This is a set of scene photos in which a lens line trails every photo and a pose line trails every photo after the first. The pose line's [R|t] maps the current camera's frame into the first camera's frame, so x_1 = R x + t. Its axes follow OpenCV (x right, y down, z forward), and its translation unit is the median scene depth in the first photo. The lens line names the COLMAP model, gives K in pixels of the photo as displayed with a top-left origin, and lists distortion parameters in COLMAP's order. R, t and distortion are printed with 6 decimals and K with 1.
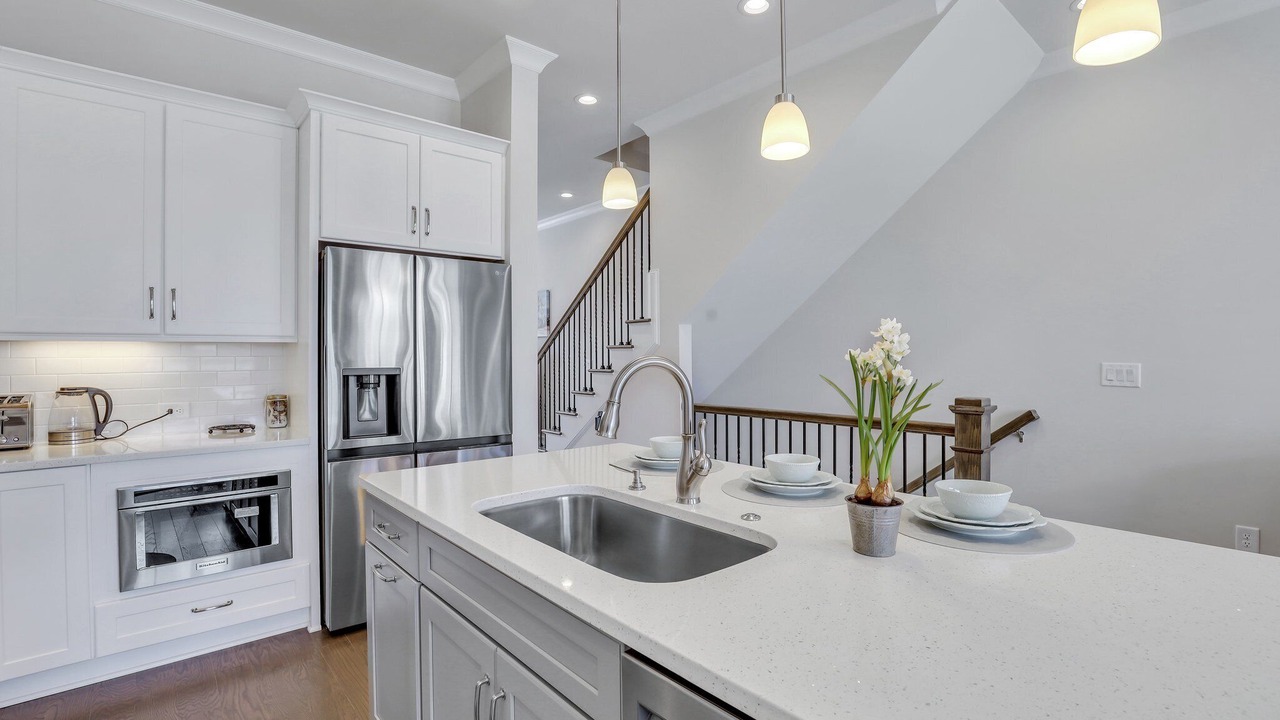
lens RADIAL K [[588.6, 0, 639.1], [0, 588.6, 350.3], [0, 0, 1]] dist [-0.044637, 0.014027]
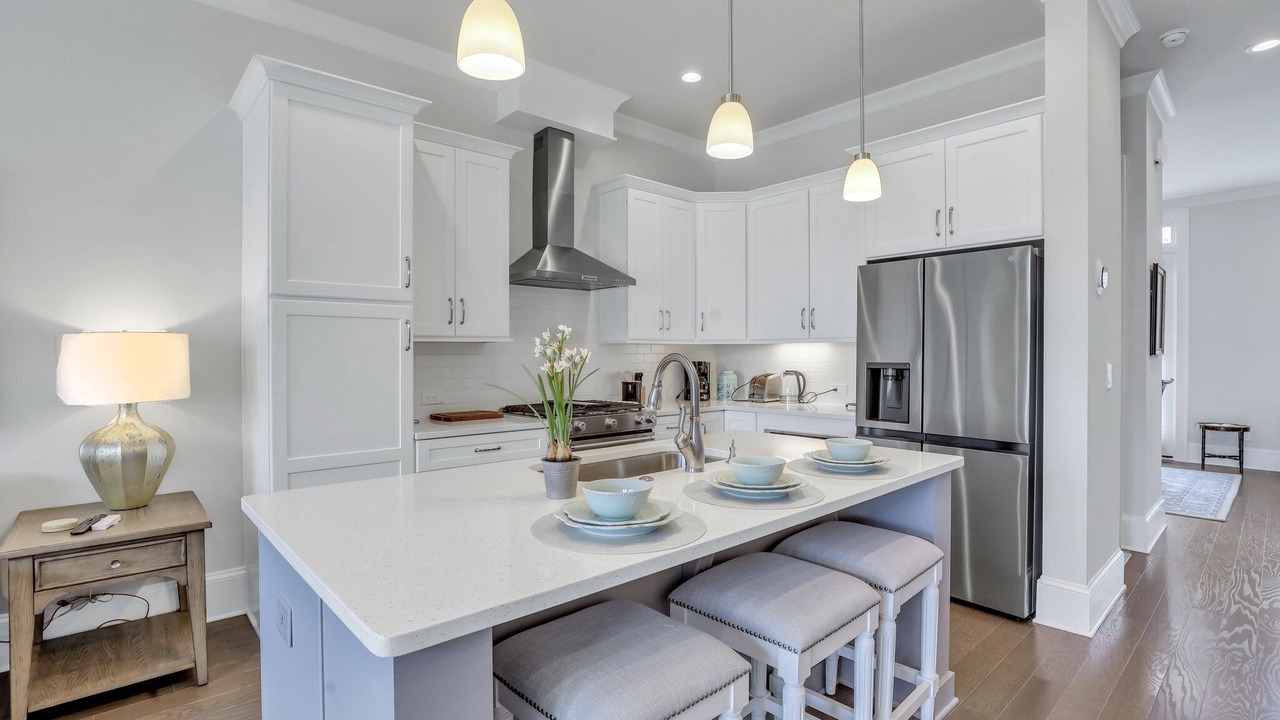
lens RADIAL K [[588.6, 0, 639.1], [0, 588.6, 350.3], [0, 0, 1]] dist [-0.044637, 0.014027]
pose [[0.026841, 0.000670, -0.999639, 0.698471], [0.016330, 0.999866, 0.001109, -0.004173], [0.999506, -0.016354, 0.026826, 0.462734]]
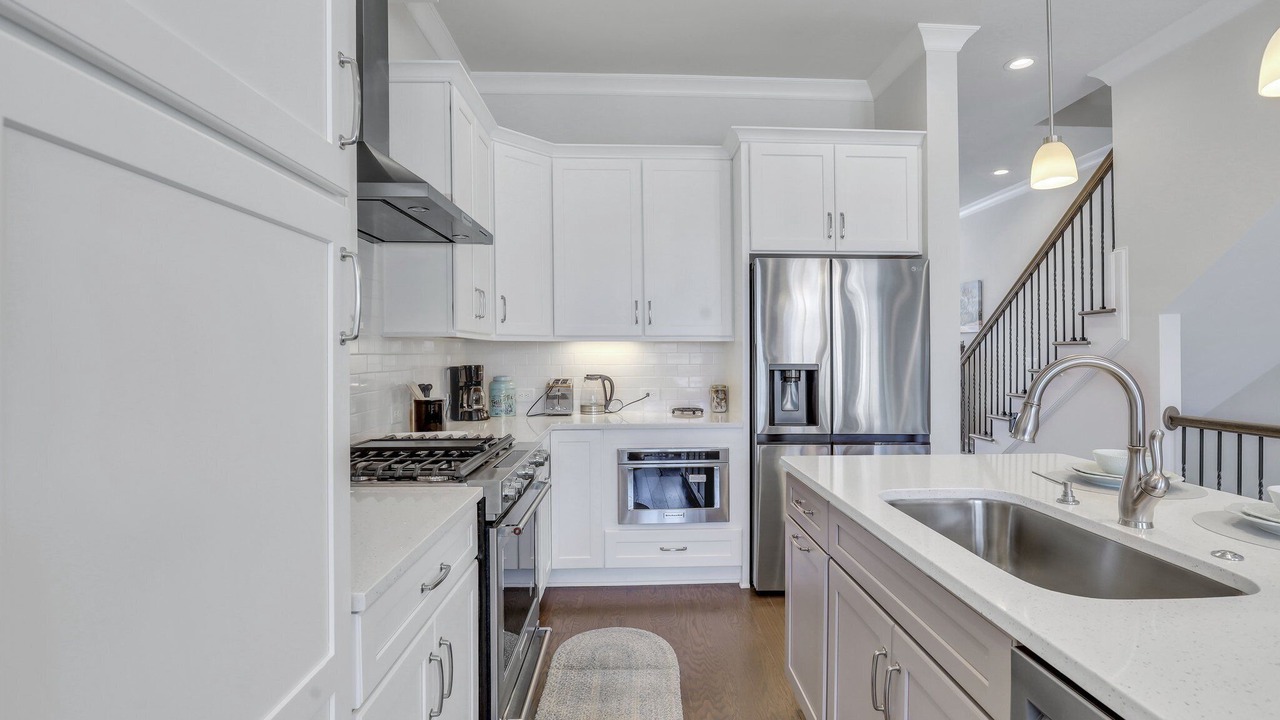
lens RADIAL K [[588.6, 0, 639.1], [0, 588.6, 350.3], [0, 0, 1]] dist [-0.044637, 0.014027]
pose [[0.769741, 0.000812, -0.638356, 0.030797], [0.002391, 0.999989, 0.004154, -0.000883], [0.638352, -0.004724, 0.769730, -0.051656]]
